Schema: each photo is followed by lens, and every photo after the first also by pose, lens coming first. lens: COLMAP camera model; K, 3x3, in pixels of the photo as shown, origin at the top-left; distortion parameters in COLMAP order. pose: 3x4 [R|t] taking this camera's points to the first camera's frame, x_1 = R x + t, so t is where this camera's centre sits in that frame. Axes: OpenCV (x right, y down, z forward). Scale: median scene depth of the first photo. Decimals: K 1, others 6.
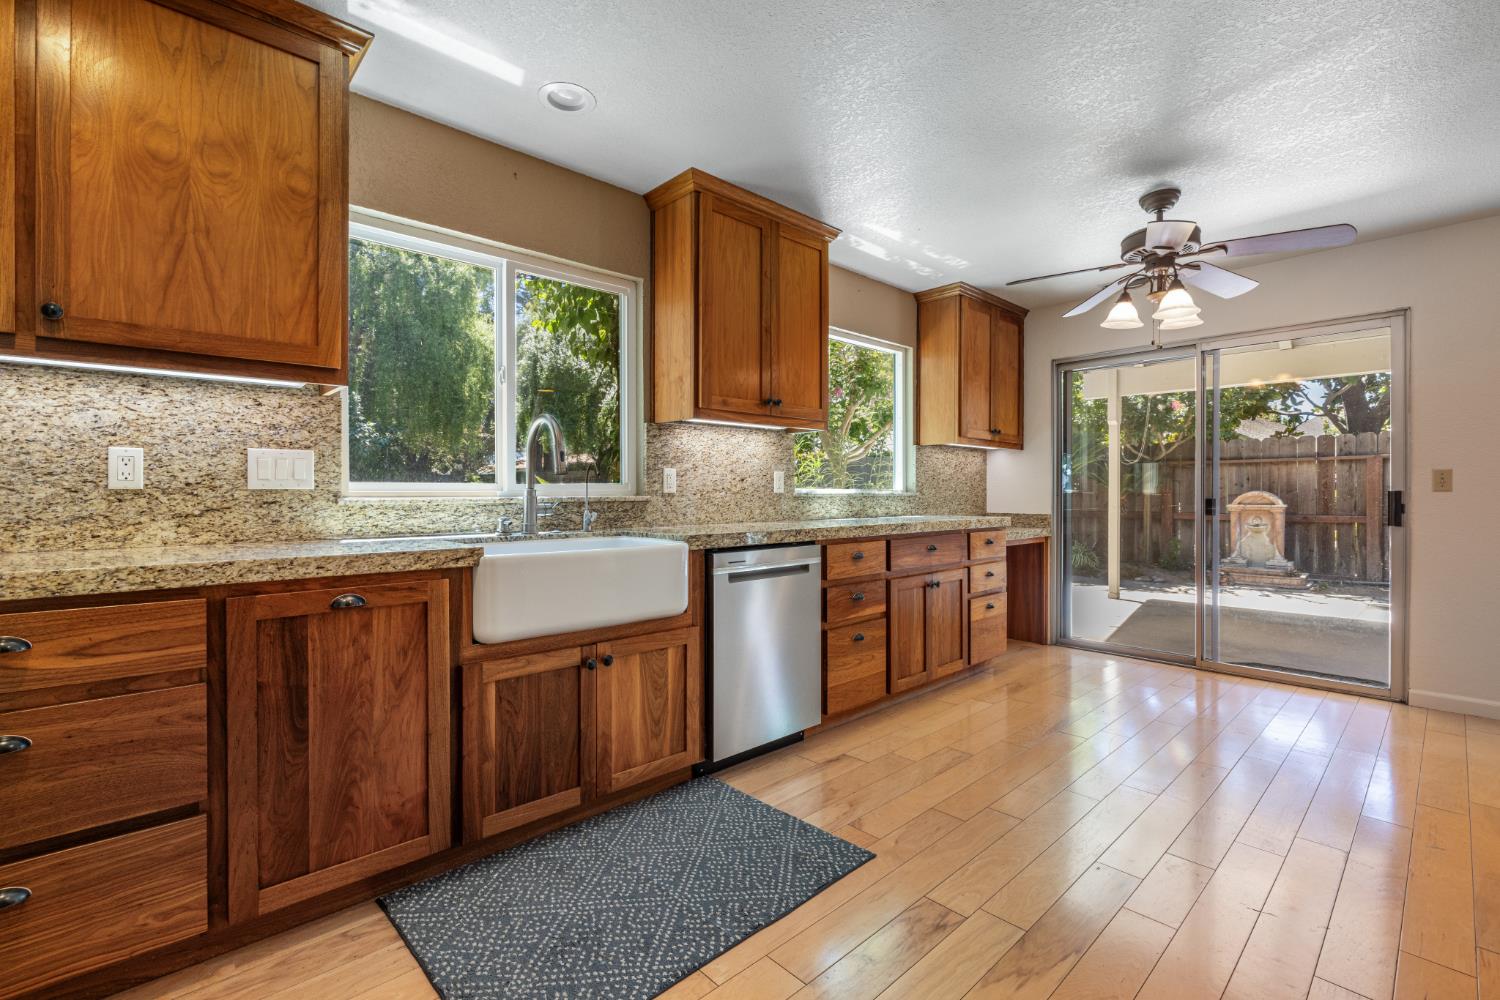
lens RADIAL K [[673.0, 0, 751.9], [0, 673.0, 491.8], [0, 0, 1]] dist [-0.007200, 0.002481]
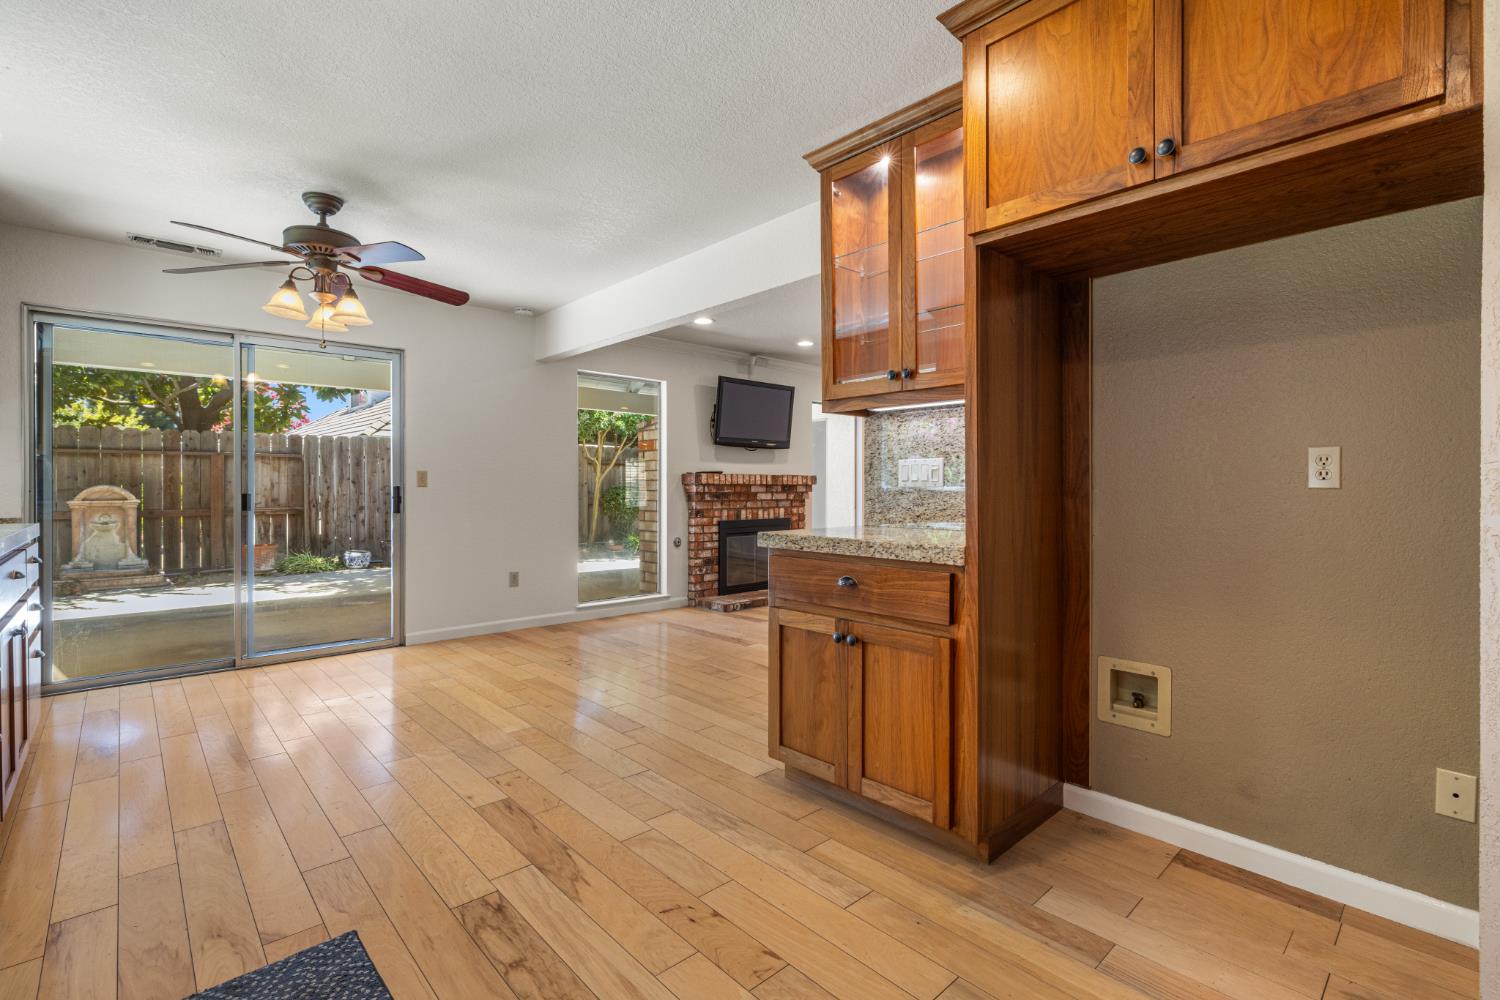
lens RADIAL K [[673.0, 0, 756.0], [0, 673.0, 495.0], [0, 0, 1]] dist [-0.007200, 0.002481]
pose [[0.003705, -0.011858, 0.999923, -0.355982], [-0.002583, 0.999926, 0.011868, -0.002222], [-0.999990, -0.002627, 0.003674, 0.286067]]
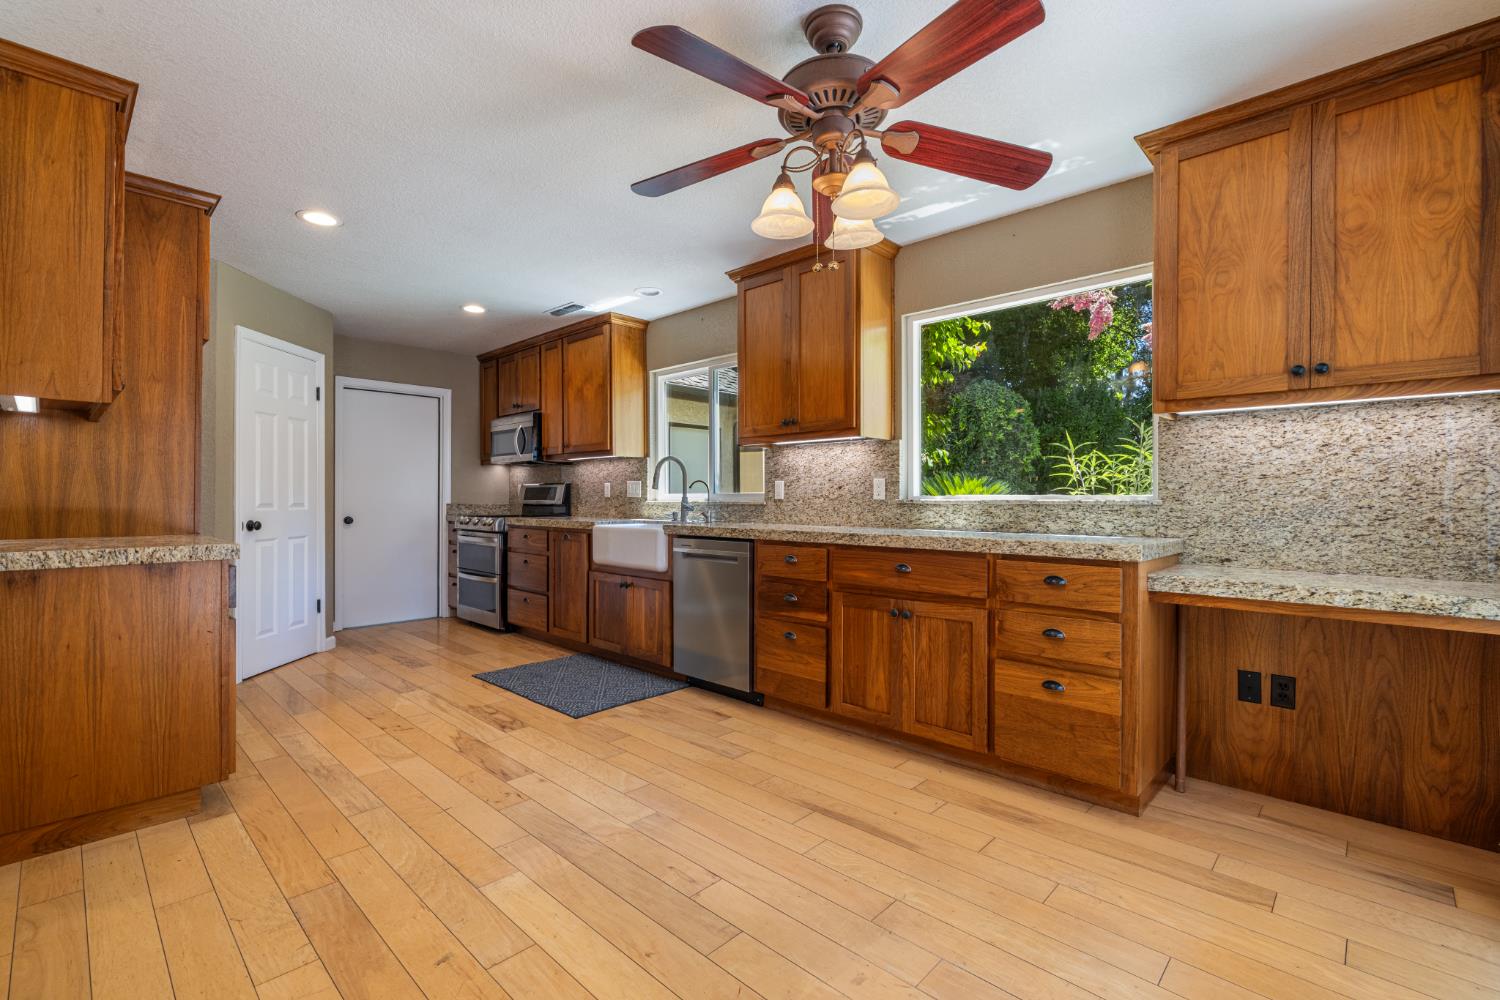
lens RADIAL K [[673.0, 0, 745.0], [0, 673.0, 503.0], [0, 0, 1]] dist [-0.007200, 0.002481]
pose [[0.036364, 0.005316, -0.999324, 1.045660], [-0.002762, 0.999983, 0.005219, 0.002027], [0.999335, 0.002570, 0.036378, 0.766708]]
